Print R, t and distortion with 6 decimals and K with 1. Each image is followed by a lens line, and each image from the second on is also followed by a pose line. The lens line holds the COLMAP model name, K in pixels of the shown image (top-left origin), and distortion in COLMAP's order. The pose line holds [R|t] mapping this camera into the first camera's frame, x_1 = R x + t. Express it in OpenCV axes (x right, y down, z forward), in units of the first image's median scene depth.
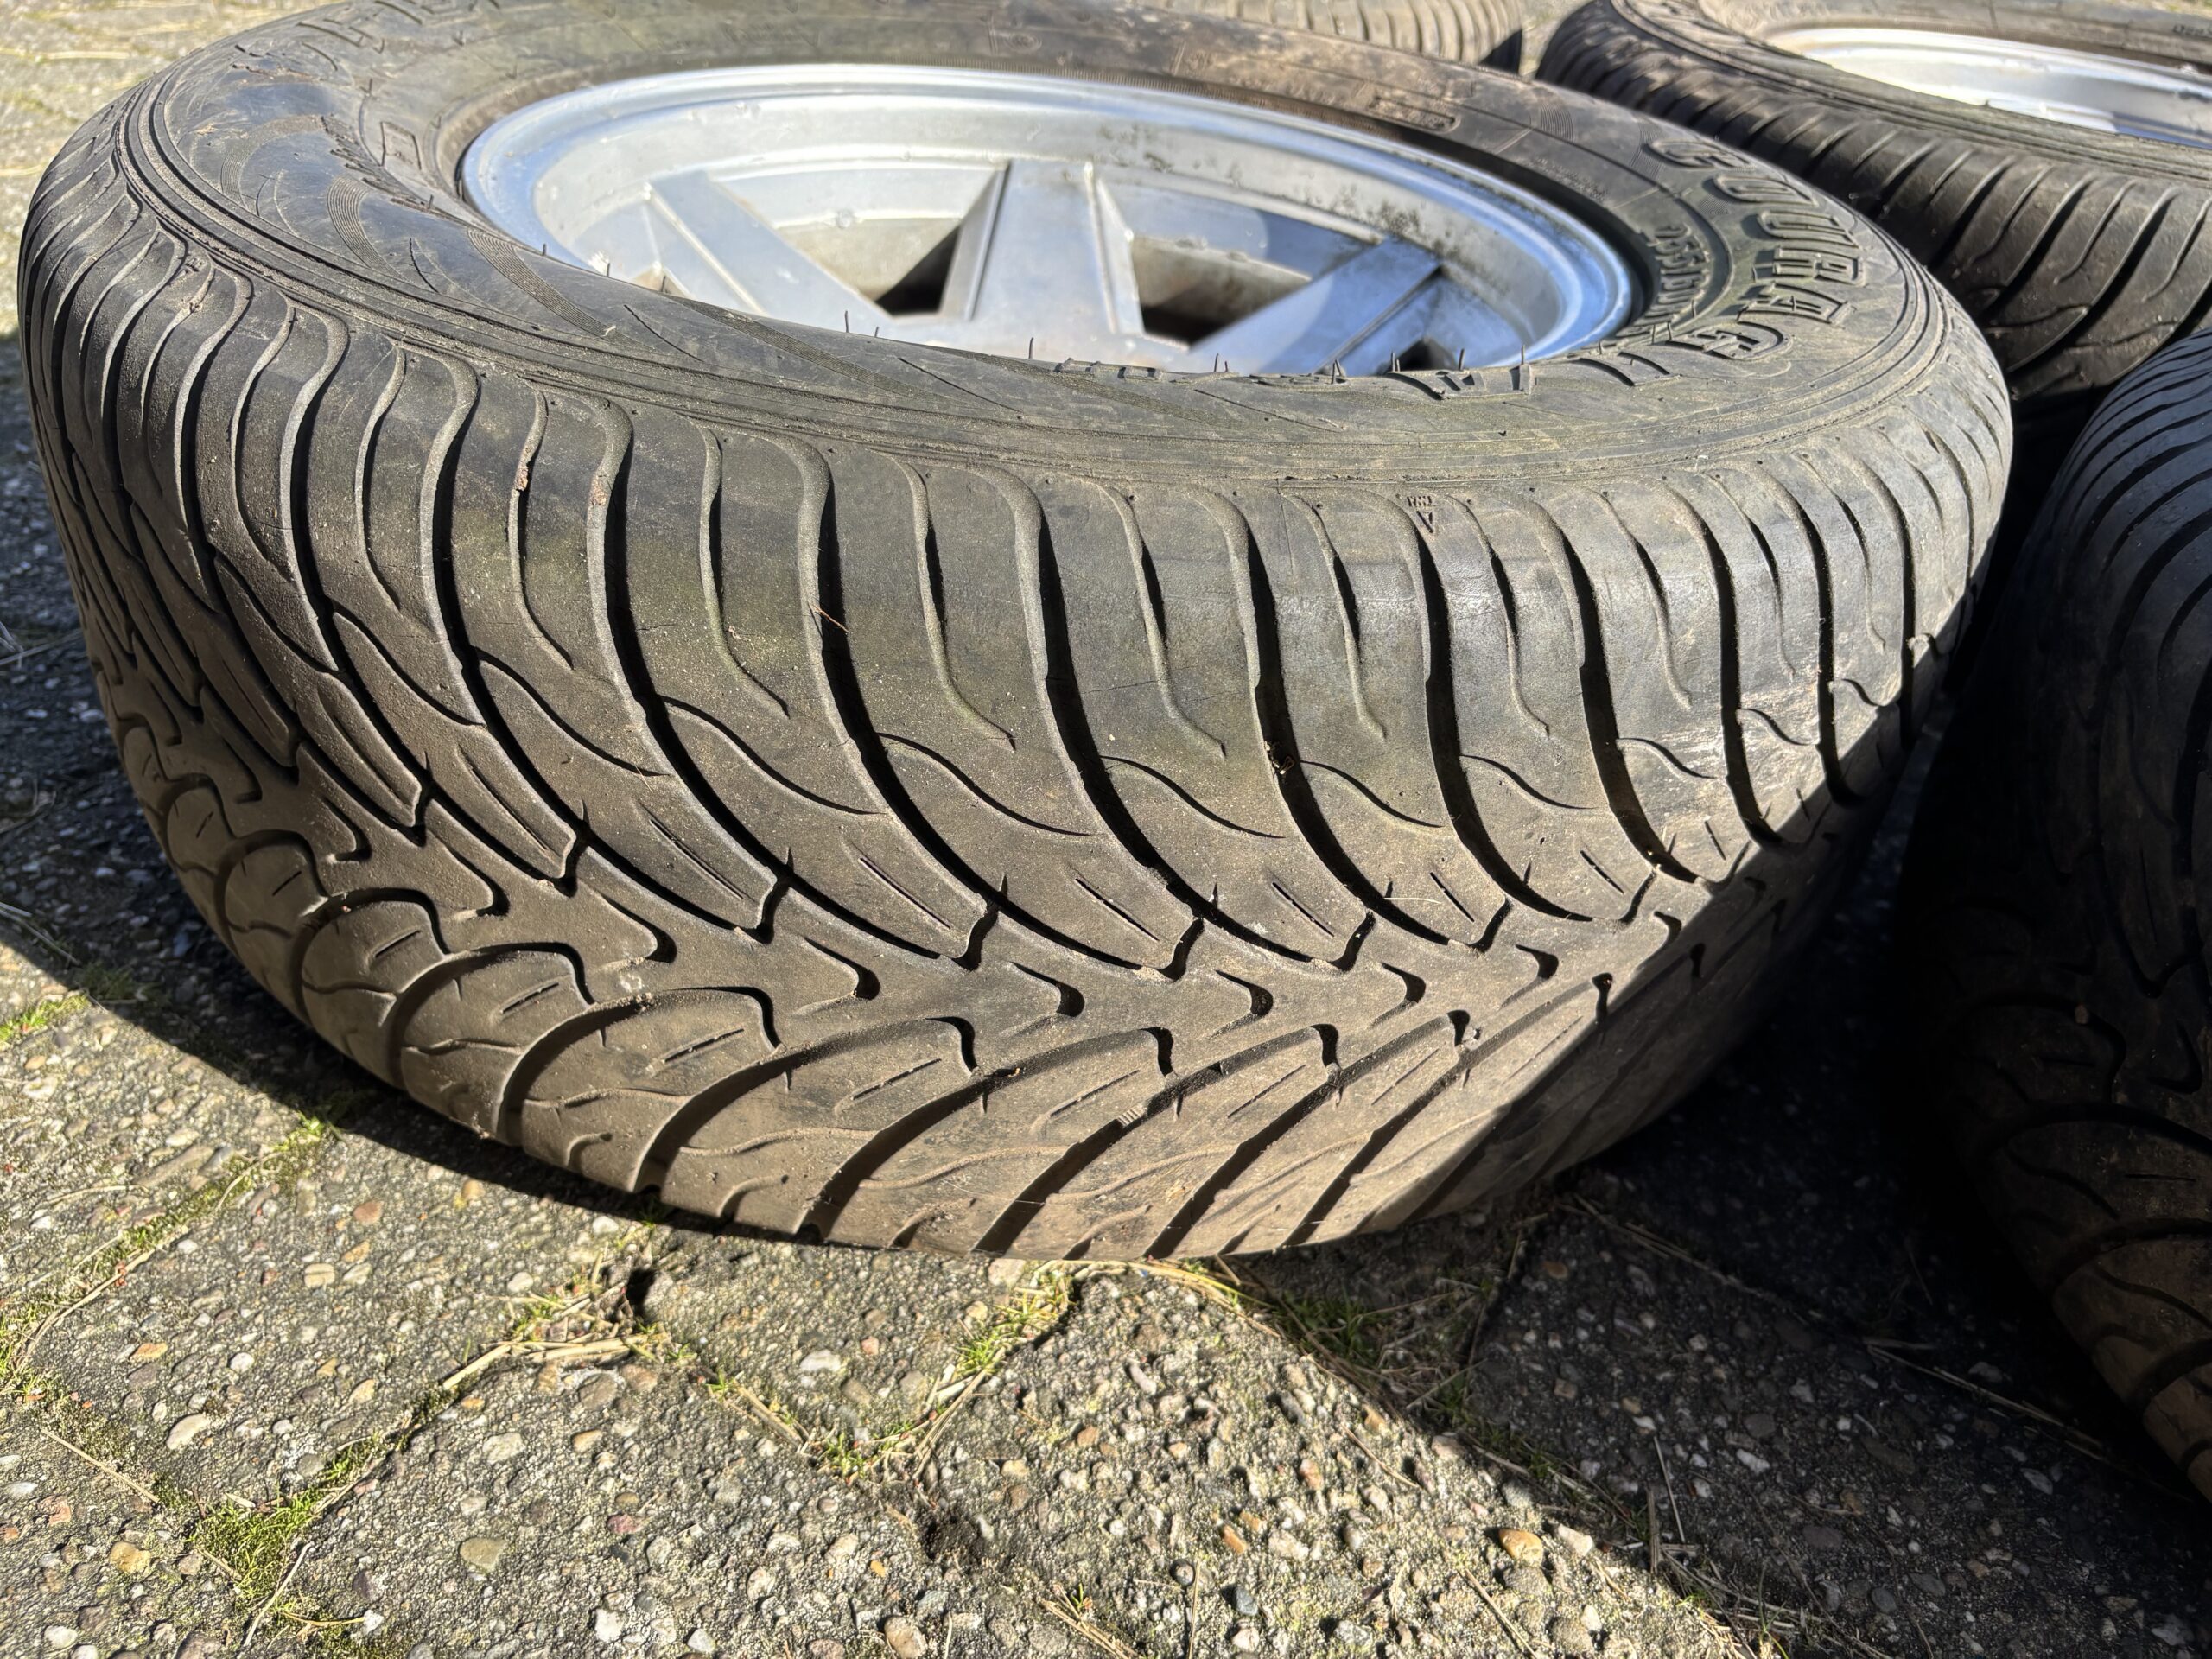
lens RADIAL K [[1694.7, 0, 1107.0], [0, 1694.7, 830.5], [0, 0, 1]] dist [0.031440, -0.057311]
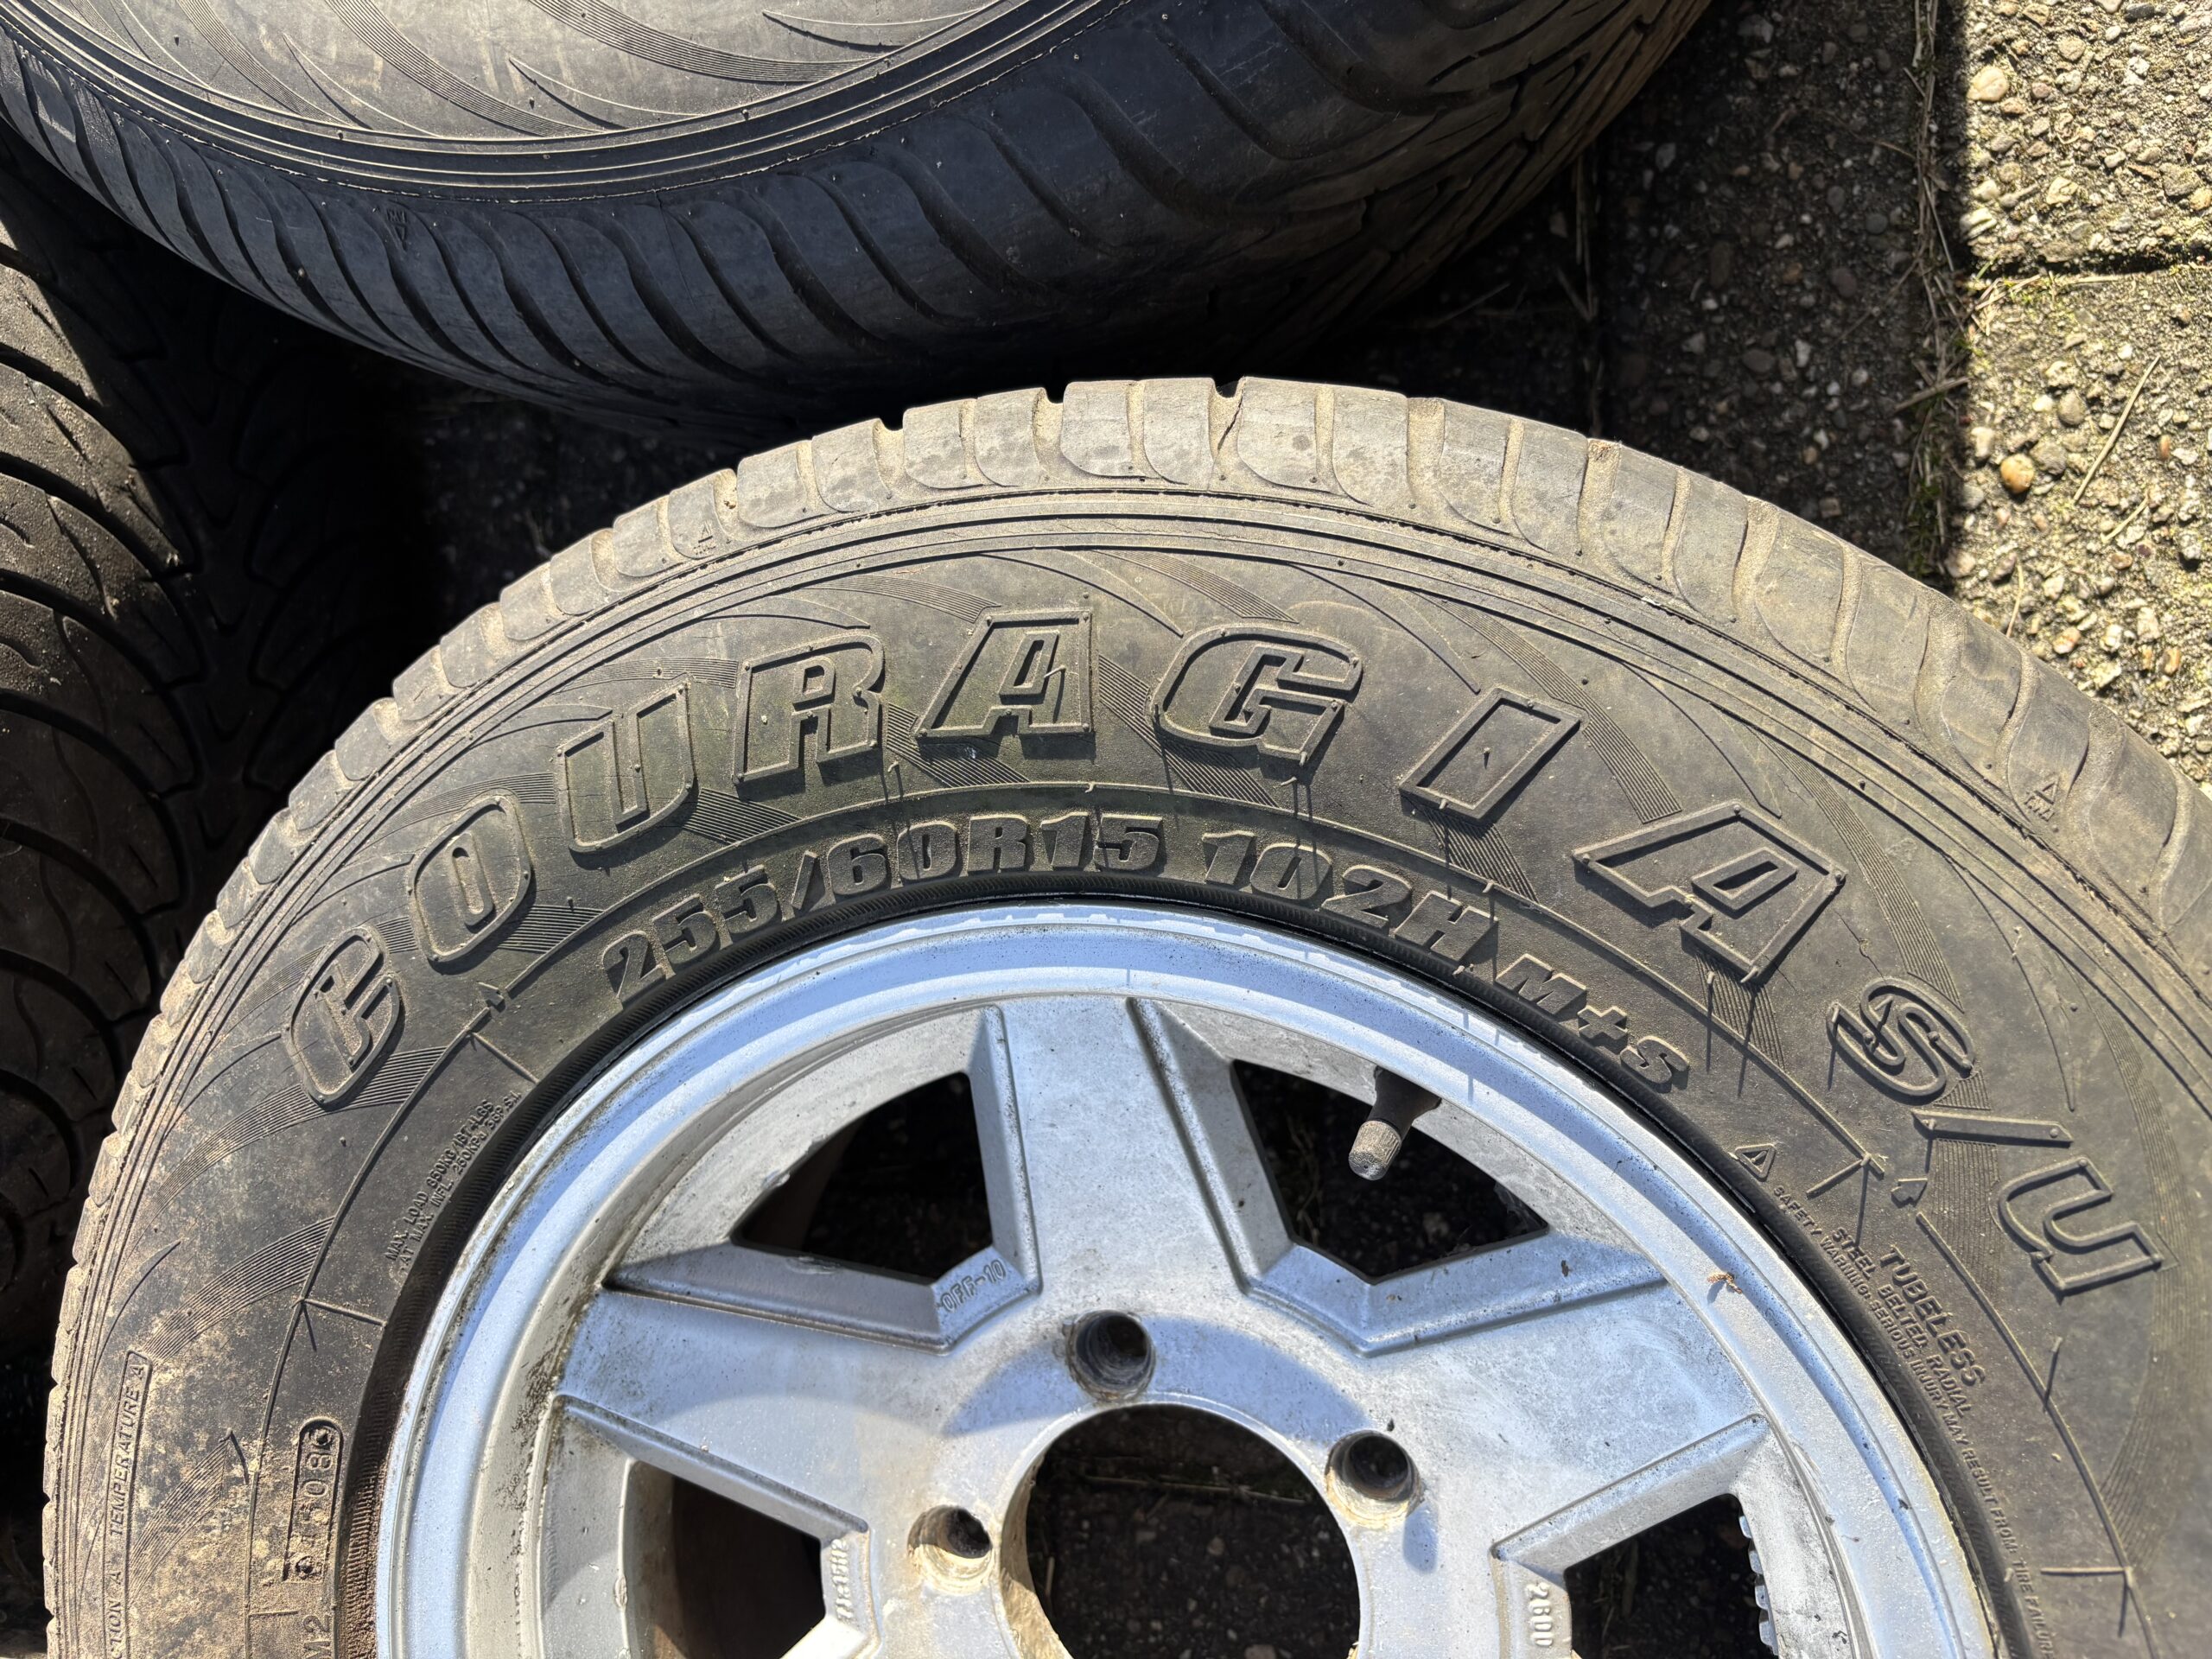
lens RADIAL K [[1694.7, 0, 1107.3], [0, 1694.7, 833.0], [0, 0, 1]] dist [0.031440, -0.057311]
pose [[-0.547731, -0.835852, 0.036622, 0.339066], [0.649092, -0.396915, 0.648952, -0.909173], [-0.527892, 0.379222, 0.759948, 0.502303]]
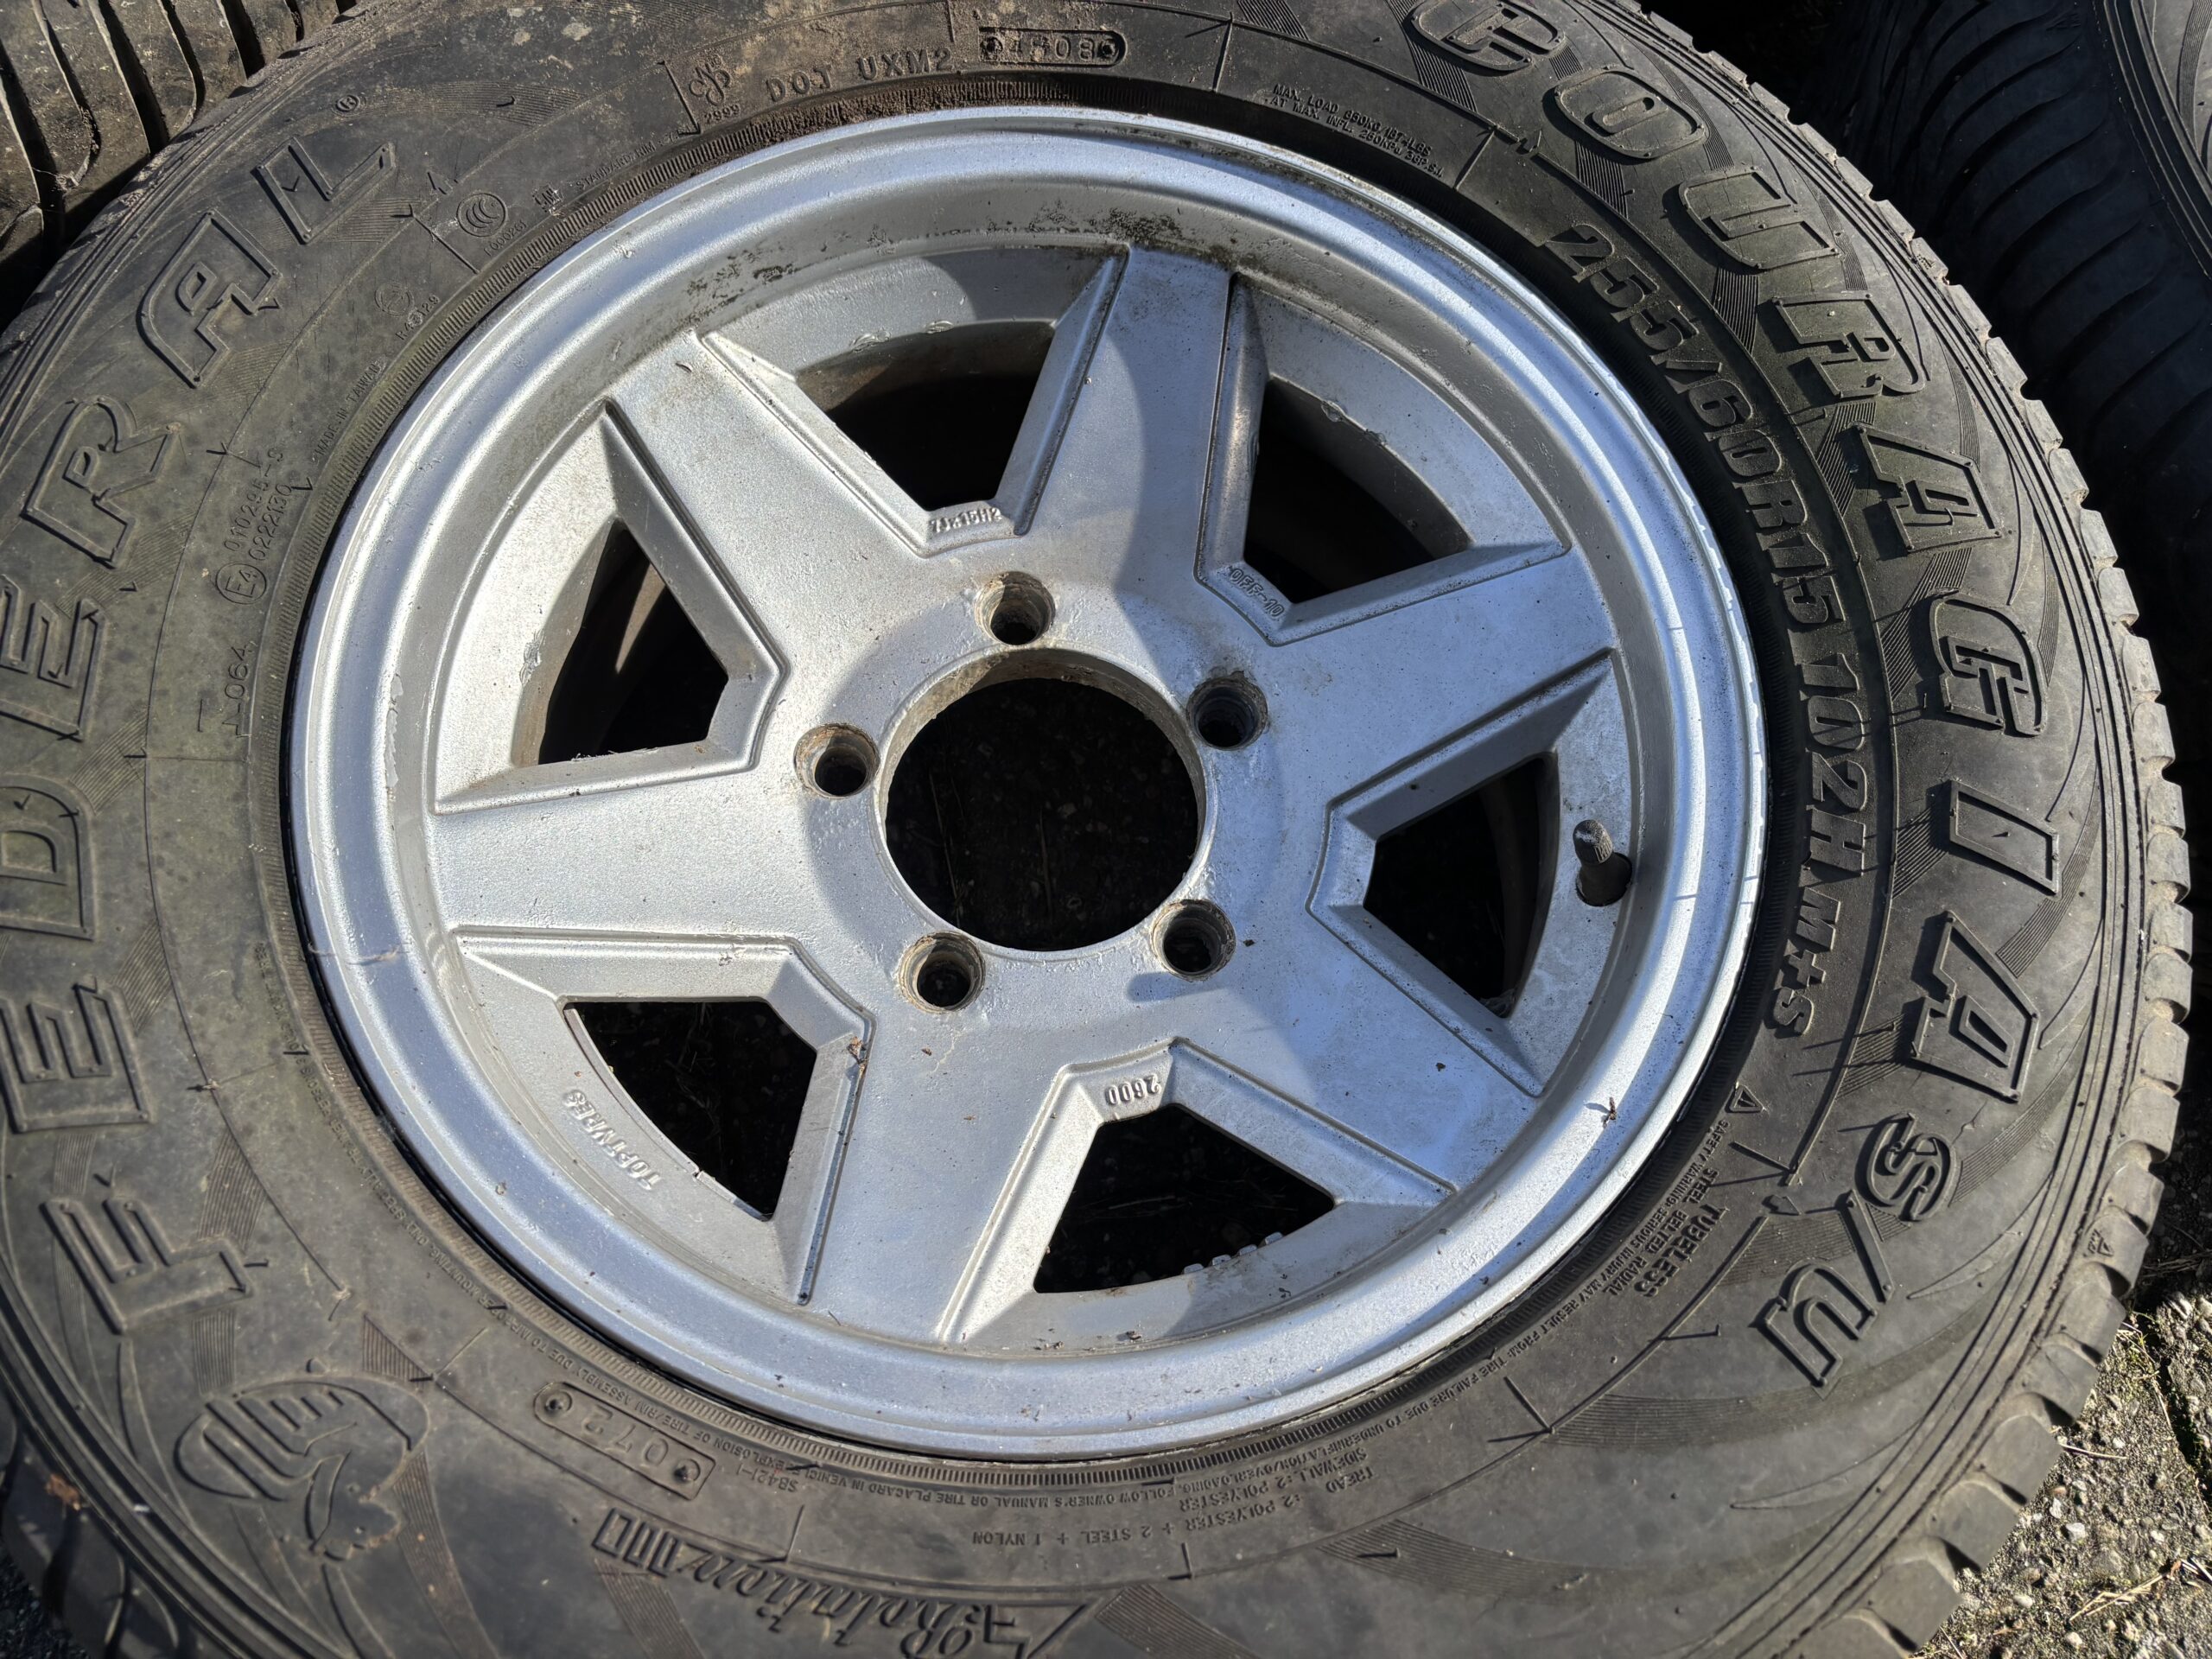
lens RADIAL K [[1694.7, 0, 1099.6], [0, 1694.7, 829.1], [0, 0, 1]] dist [0.031440, -0.057311]
pose [[0.724604, -0.664586, 0.182412, -0.269308], [0.403434, 0.623645, 0.669558, -1.166836], [-0.558739, -0.411574, 0.720012, 0.566265]]
